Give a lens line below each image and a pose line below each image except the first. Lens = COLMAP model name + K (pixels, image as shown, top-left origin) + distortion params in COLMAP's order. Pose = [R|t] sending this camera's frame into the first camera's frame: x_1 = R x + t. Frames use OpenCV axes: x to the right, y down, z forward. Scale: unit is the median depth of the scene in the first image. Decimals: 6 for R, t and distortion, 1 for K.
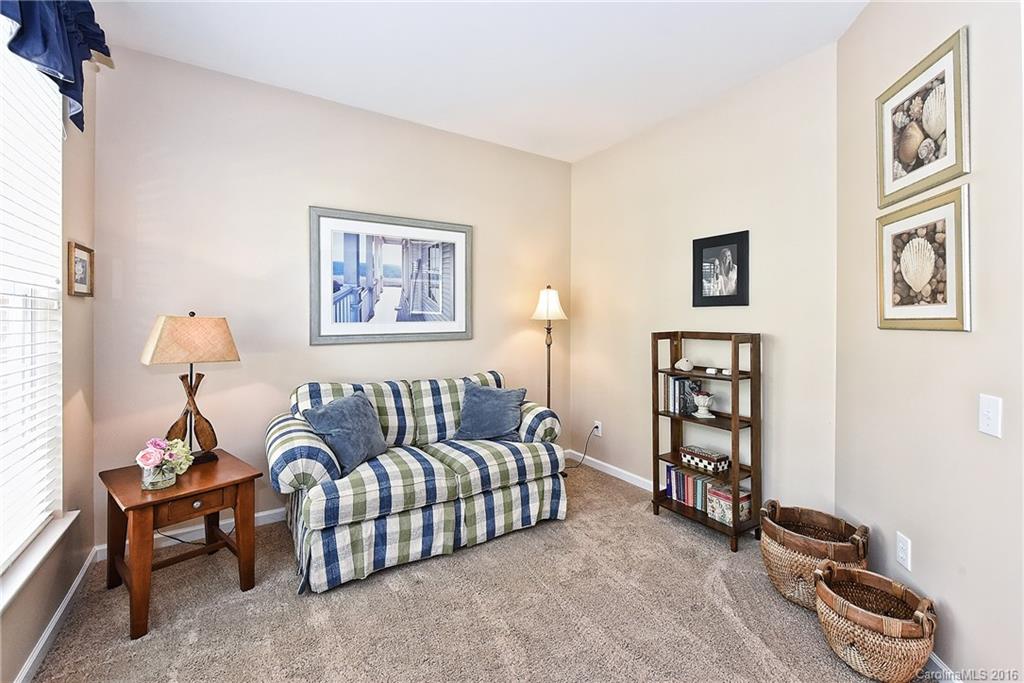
lens RADIAL K [[440.3, 0, 509.8], [0, 440.3, 315.5], [0, 0, 1]] dist [0.001345, 0.000208]
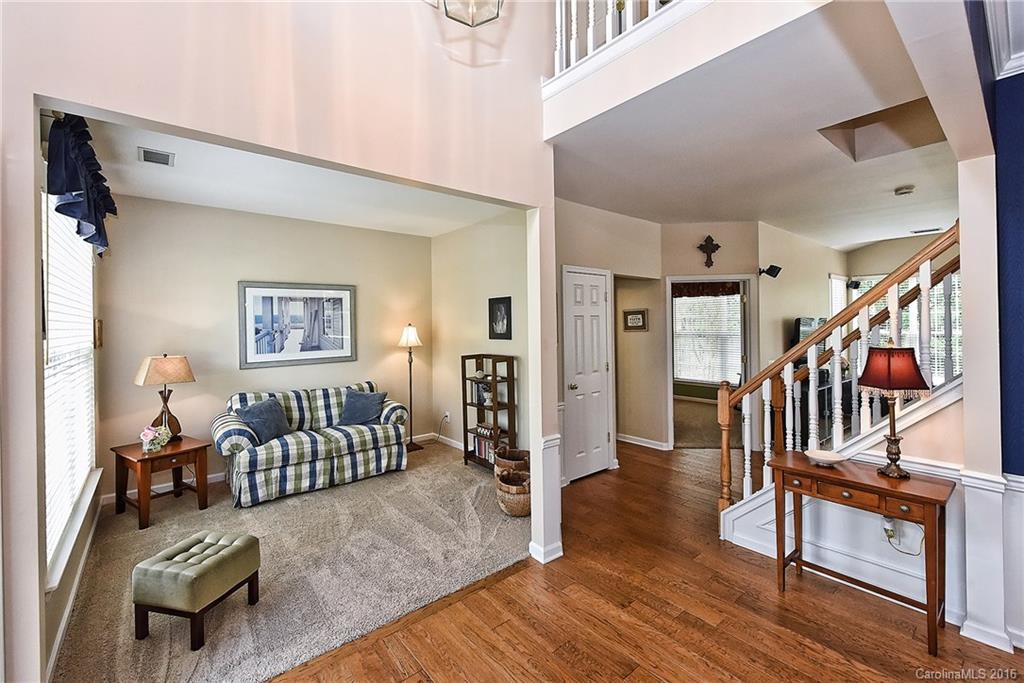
lens RADIAL K [[428.6, 0, 513.3], [0, 428.6, 323.1], [0, 0, 1]] dist [-0.000641, -0.000209]
pose [[0.990760, -0.013521, 0.134950, 0.337397], [0.013167, 0.999907, 0.003518, -0.097733], [-0.134985, -0.001708, 0.990846, -0.705004]]
